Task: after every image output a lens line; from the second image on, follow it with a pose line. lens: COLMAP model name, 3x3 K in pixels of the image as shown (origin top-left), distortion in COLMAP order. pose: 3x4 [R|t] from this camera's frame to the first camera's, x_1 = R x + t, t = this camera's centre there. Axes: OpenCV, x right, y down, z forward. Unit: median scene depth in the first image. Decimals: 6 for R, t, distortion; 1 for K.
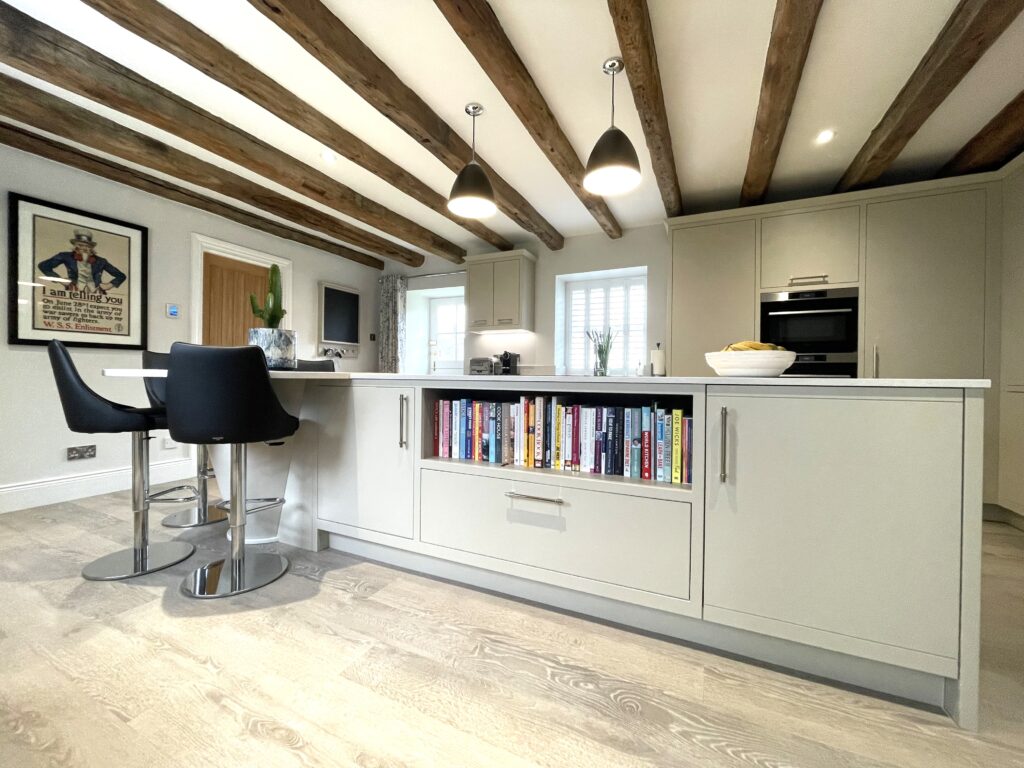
lens RADIAL K [[412.2, 0, 515.8], [0, 412.2, 379.8], [0, 0, 1]] dist [-0.003940, 0.000778]
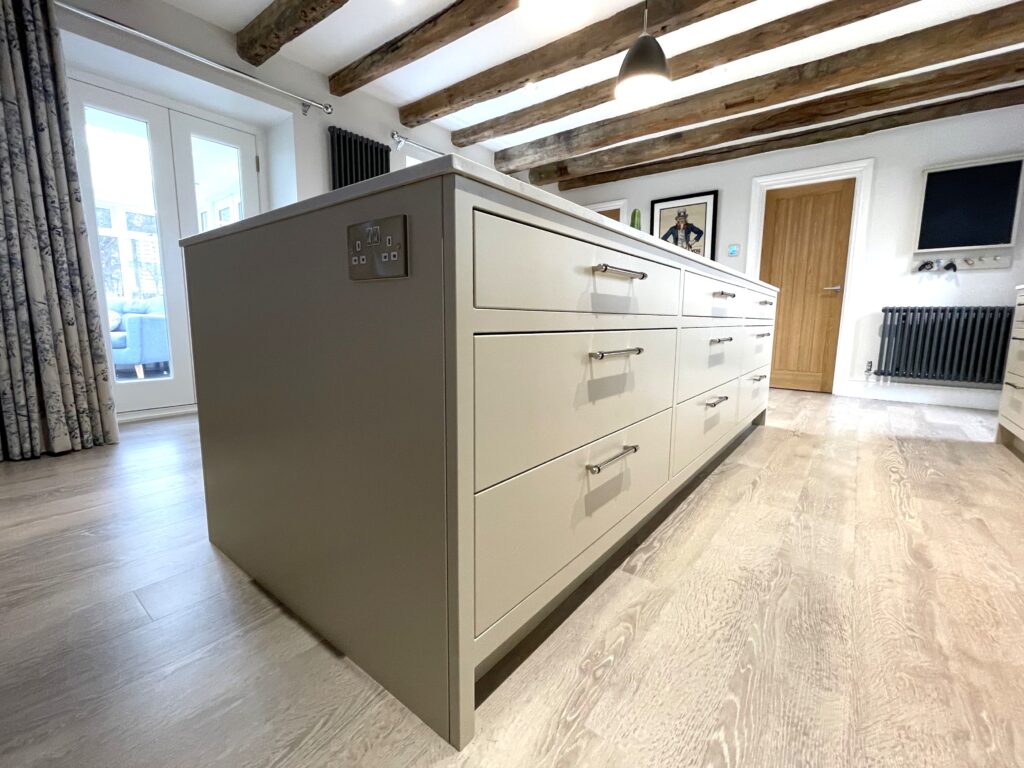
lens RADIAL K [[441.9, 0, 516.2], [0, 441.9, 379.1], [0, 0, 1]] dist [-0.006178, 0.003299]
pose [[-0.217449, 0.119512, -0.968727, 0.784350], [-0.018041, 0.991814, 0.126410, 0.075047], [0.975905, 0.044965, -0.213513, 0.786349]]
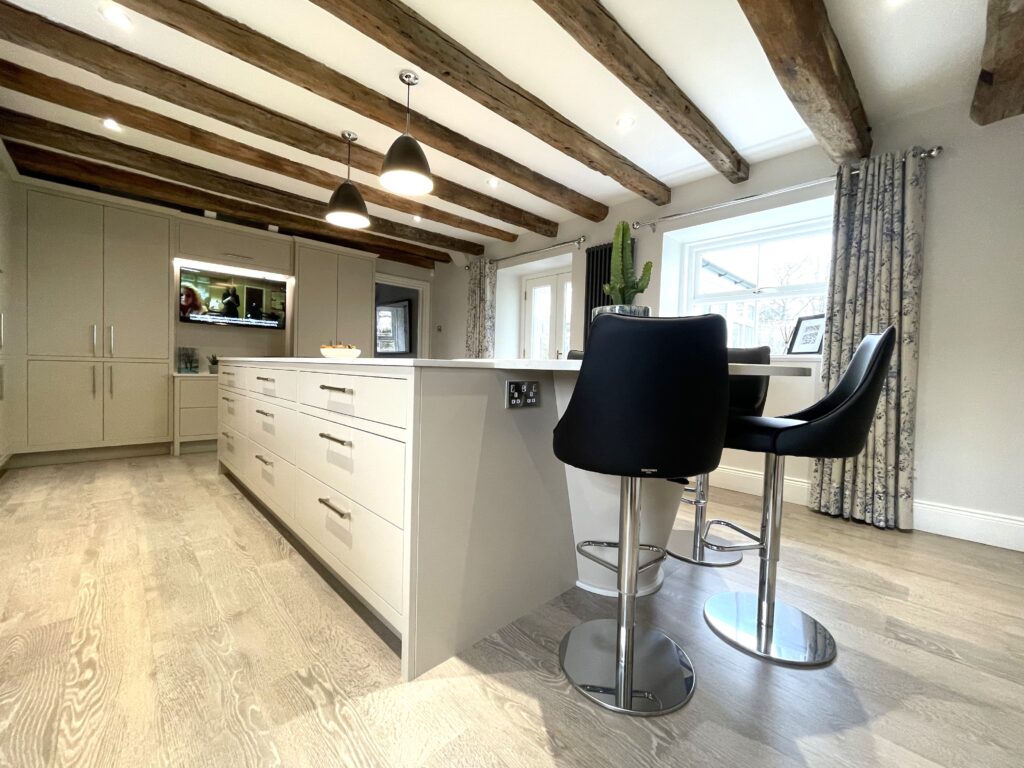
lens RADIAL K [[412.2, 0, 516.3], [0, 412.2, 378.4], [0, 0, 1]] dist [-0.003940, 0.000778]
pose [[-0.937944, -0.043529, 0.344044, -0.557515], [-0.033649, 0.998833, 0.034638, -0.008984], [-0.345150, 0.020911, -0.938314, 1.472856]]
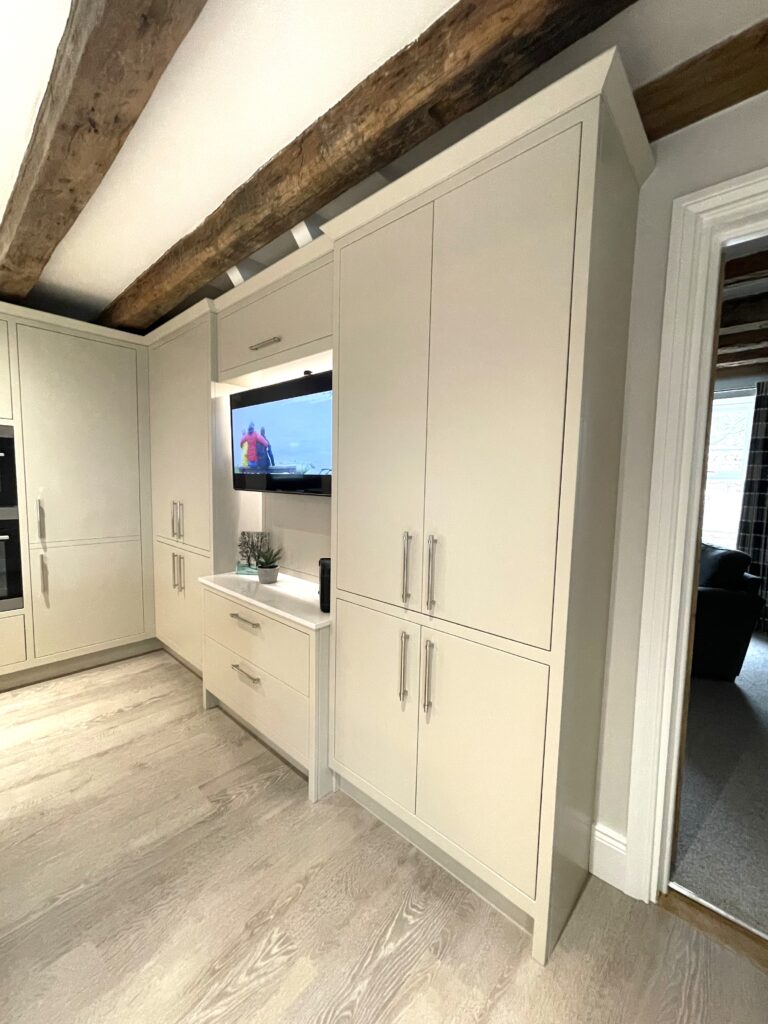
lens RADIAL K [[412.2, 0, 386.7], [0, 412.2, 517.1], [0, 0, 1]] dist [-0.003940, 0.000778]
pose [[0.284703, -0.091796, 0.954211, 0.260469], [-0.015325, 0.994841, 0.100278, -0.143208], [-0.958493, -0.043173, 0.281827, 0.061523]]
